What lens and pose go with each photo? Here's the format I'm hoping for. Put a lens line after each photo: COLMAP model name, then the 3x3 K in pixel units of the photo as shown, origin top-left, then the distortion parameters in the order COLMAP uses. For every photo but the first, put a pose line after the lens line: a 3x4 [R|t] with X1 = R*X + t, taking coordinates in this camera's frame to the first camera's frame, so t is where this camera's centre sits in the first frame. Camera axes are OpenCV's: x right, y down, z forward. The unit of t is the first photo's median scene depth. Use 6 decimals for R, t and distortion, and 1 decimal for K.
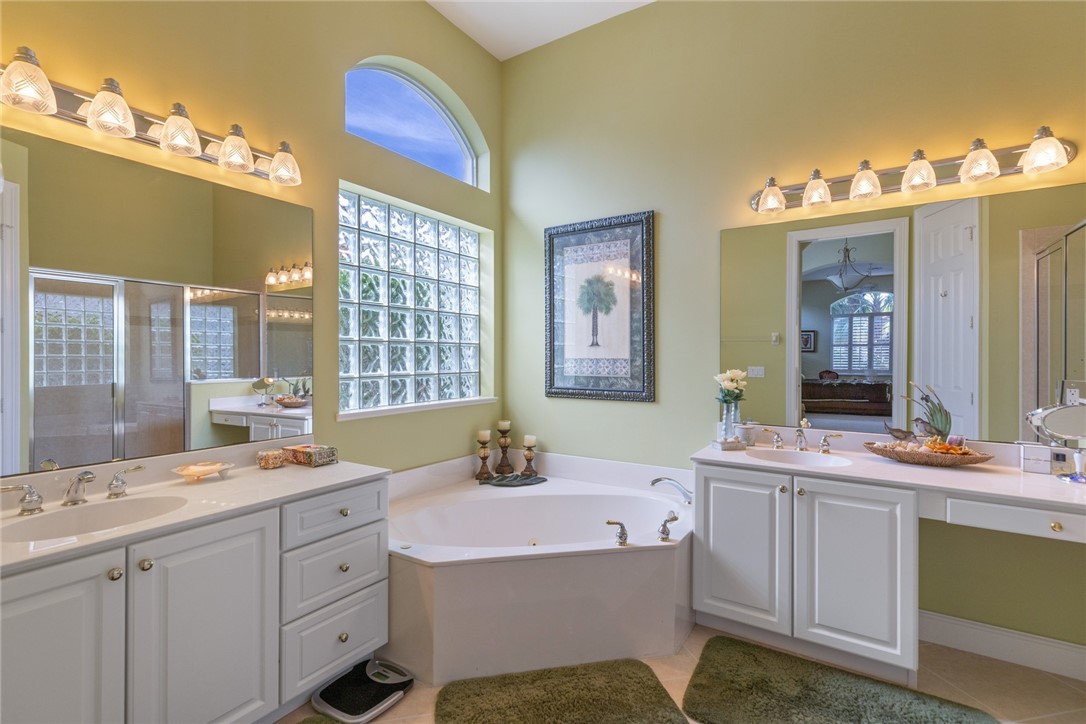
lens RADIAL K [[499.6, 0, 541.2], [0, 499.6, 356.4], [0, 0, 1]] dist [0.001588, -0.000323]
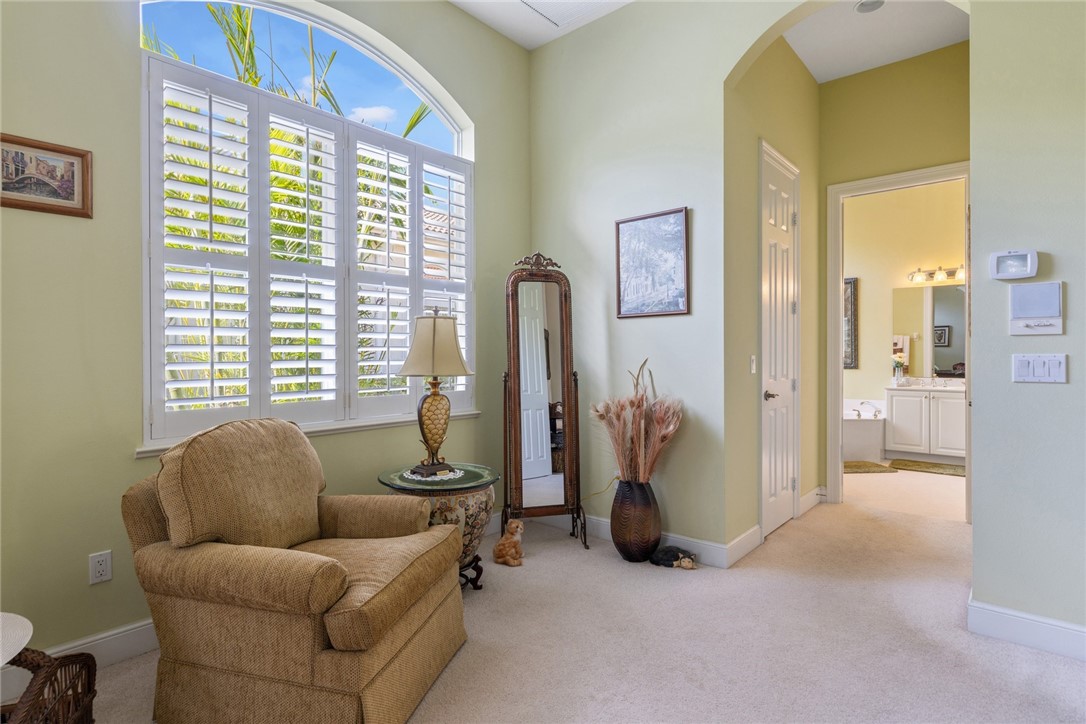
lens RADIAL K [[551.4, 0, 546.1], [0, 551.4, 357.0], [0, 0, 1]] dist [-0.001642, 0.002220]
pose [[0.990841, -0.004780, -0.134946, -0.747973], [0.005218, 0.999982, 0.002896, 0.027677], [0.134930, -0.003574, 0.990849, -1.451698]]
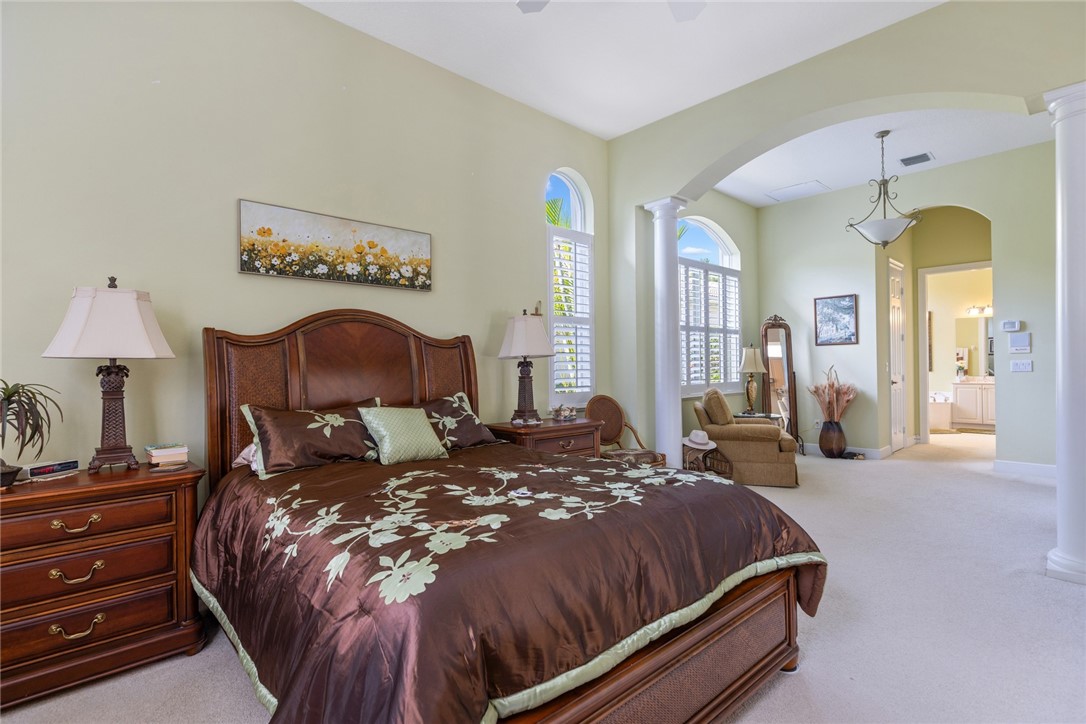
lens RADIAL K [[528.0, 0, 540.1], [0, 528.0, 365.0], [0, 0, 1]] dist [-0.006090, 0.001974]
pose [[0.972056, -0.017066, -0.234129, -1.386883], [0.016358, 0.999854, -0.004966, 0.026986], [0.234180, 0.000997, 0.972193, -2.792170]]
